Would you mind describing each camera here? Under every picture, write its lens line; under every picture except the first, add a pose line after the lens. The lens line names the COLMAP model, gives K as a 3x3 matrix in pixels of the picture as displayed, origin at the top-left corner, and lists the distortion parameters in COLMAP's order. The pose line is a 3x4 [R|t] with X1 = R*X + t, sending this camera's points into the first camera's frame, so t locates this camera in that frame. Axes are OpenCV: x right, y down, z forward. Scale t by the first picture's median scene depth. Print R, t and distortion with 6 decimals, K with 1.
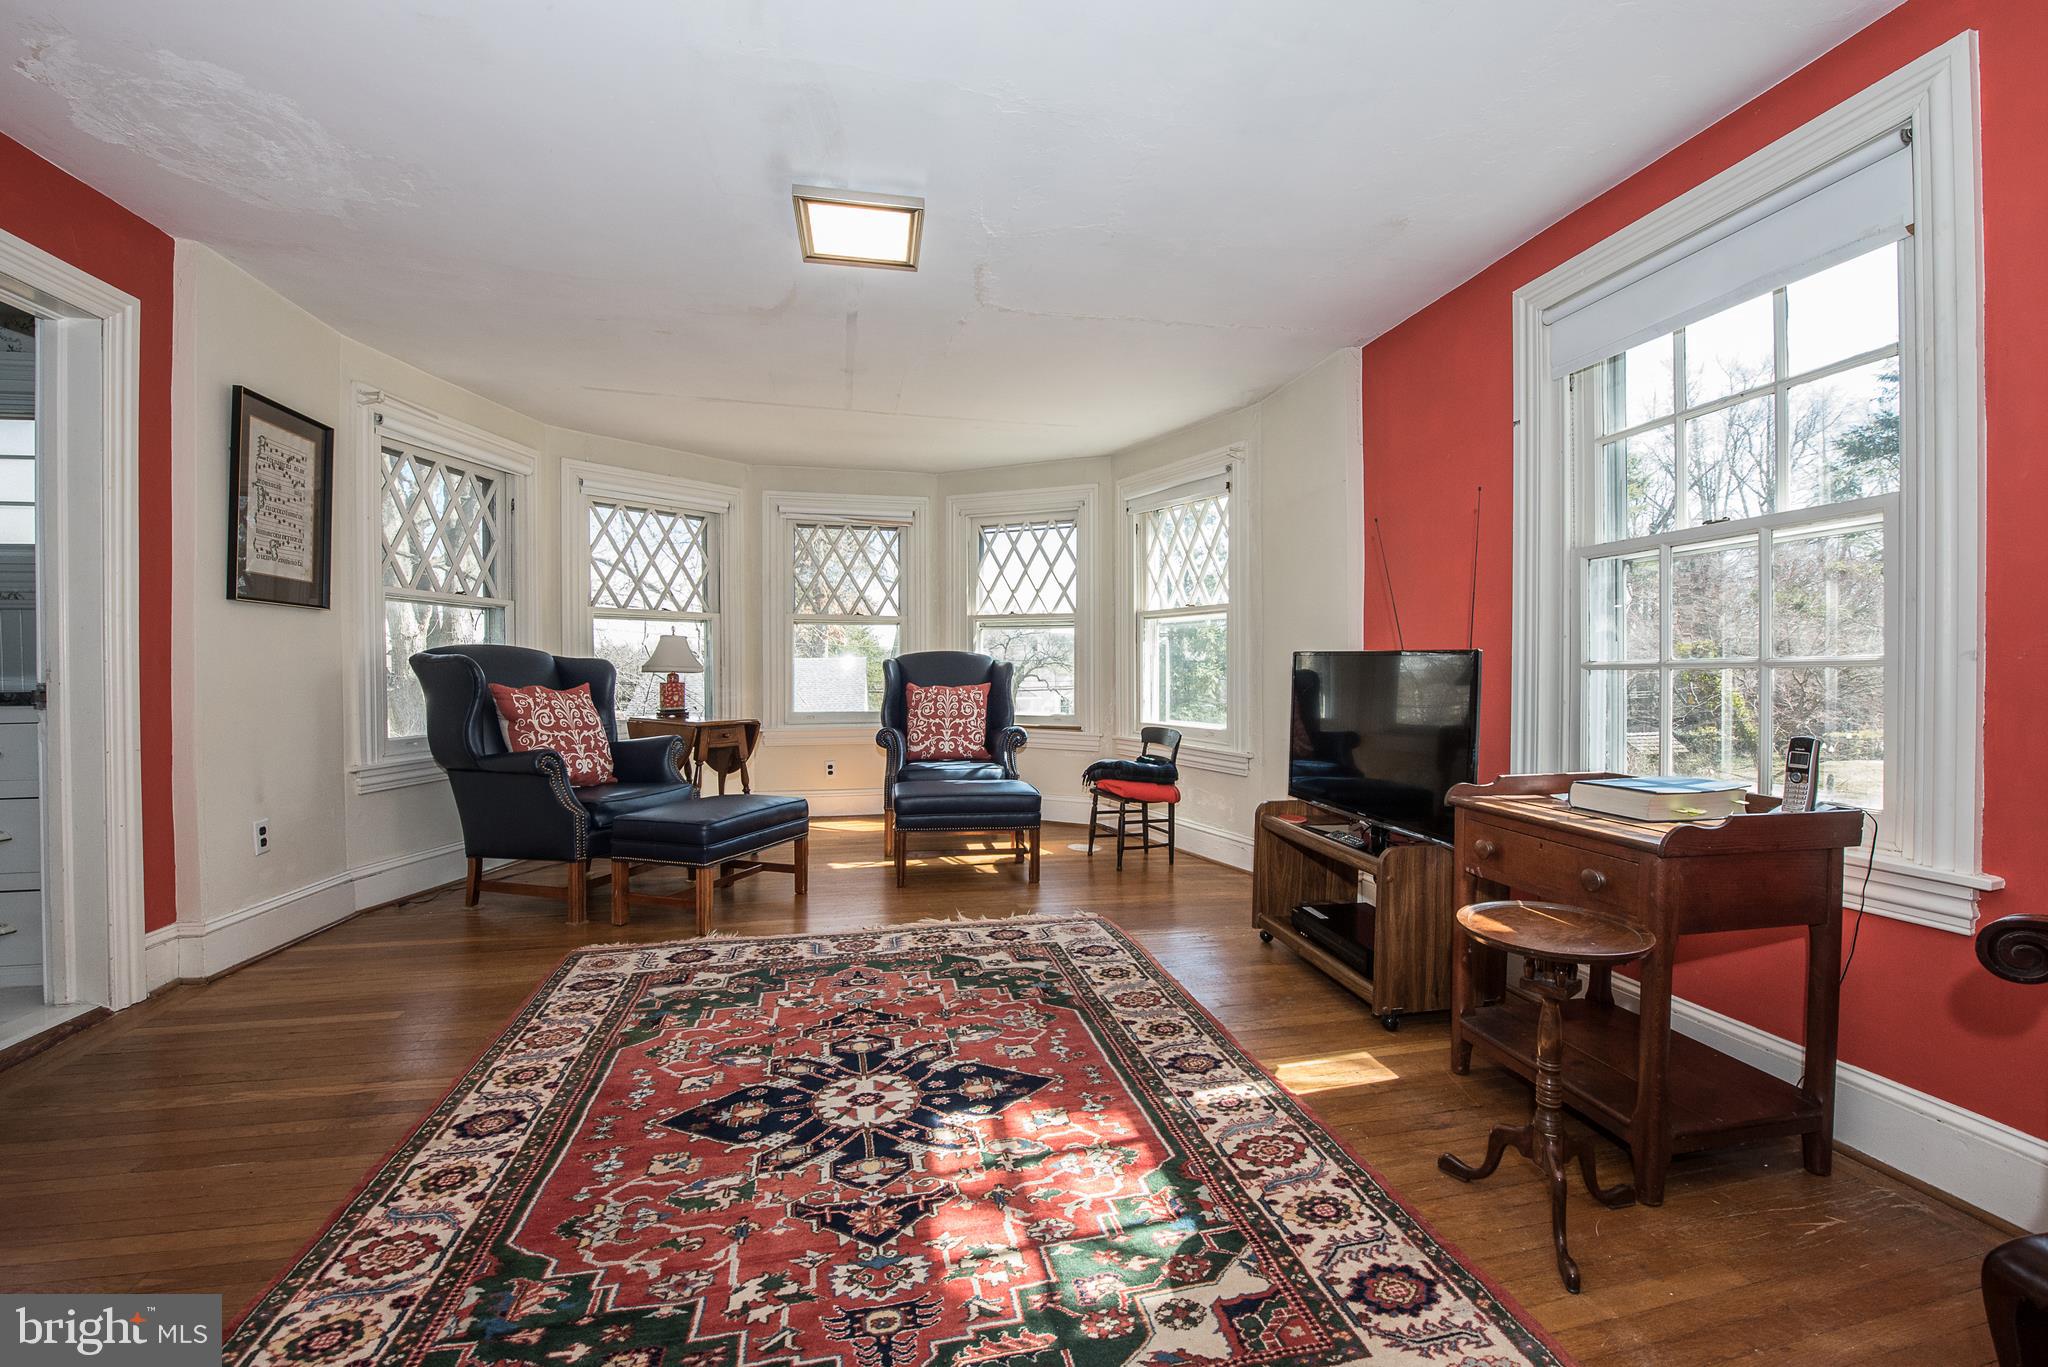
lens RADIAL K [[816.0, 0, 1024.4], [0, 816.0, 681.9], [0, 0, 1]] dist [-0.017740, -0.000534]
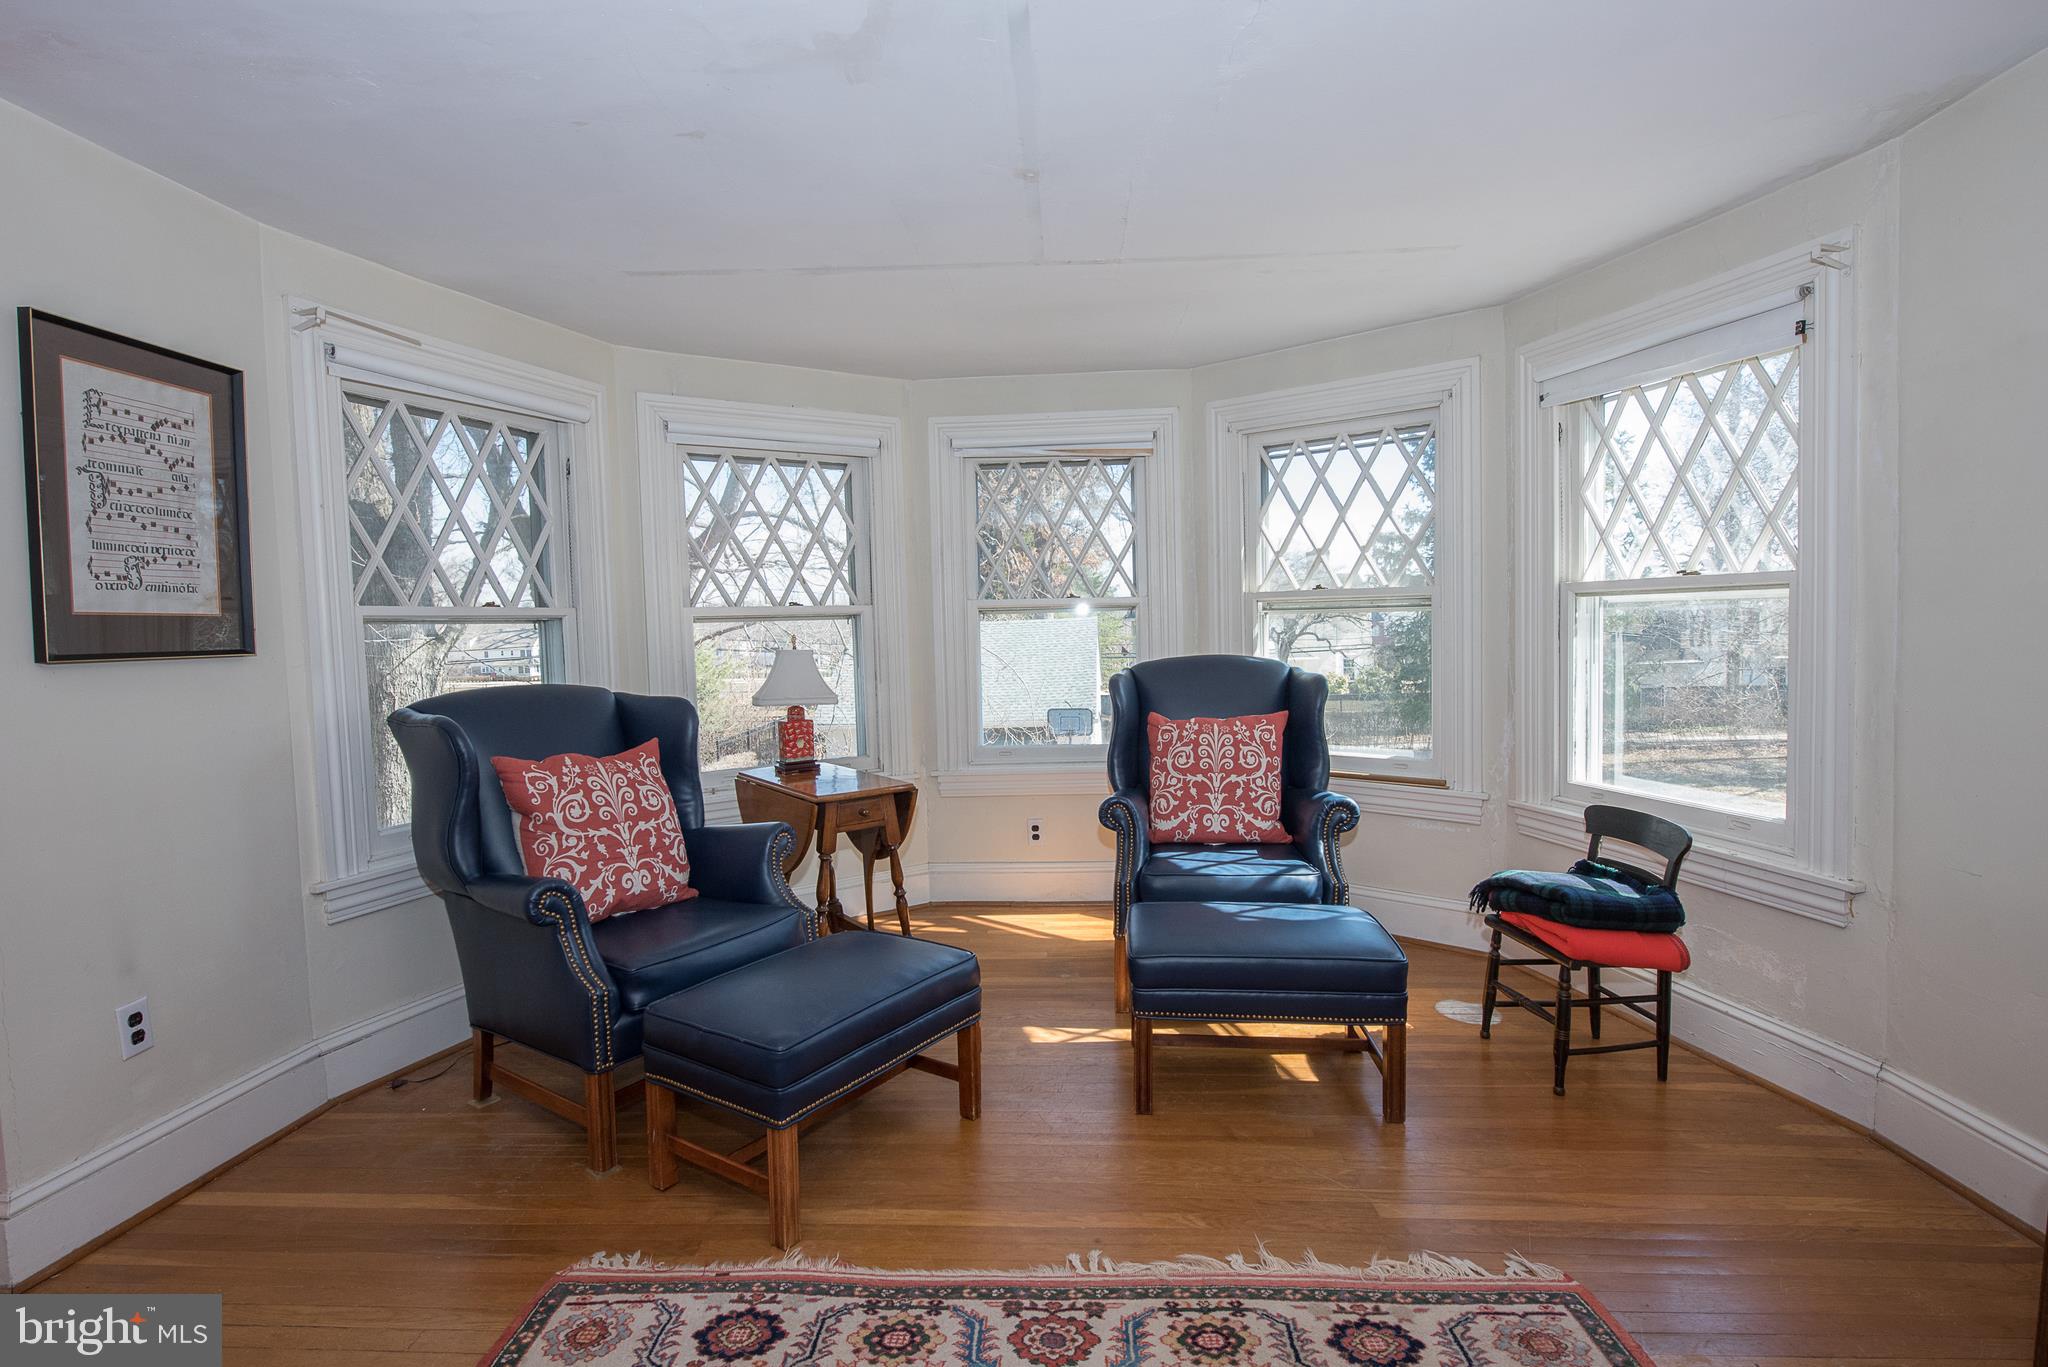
lens RADIAL K [[980.2, 0, 1016.7], [0, 980.2, 682.1], [0, 0, 1]] dist [-0.004455, -0.000768]
pose [[0.961945, -0.009719, -0.273070, -0.044501], [0.021871, 0.998900, 0.041490, -0.066497], [0.272366, -0.045883, 0.961099, 0.313612]]
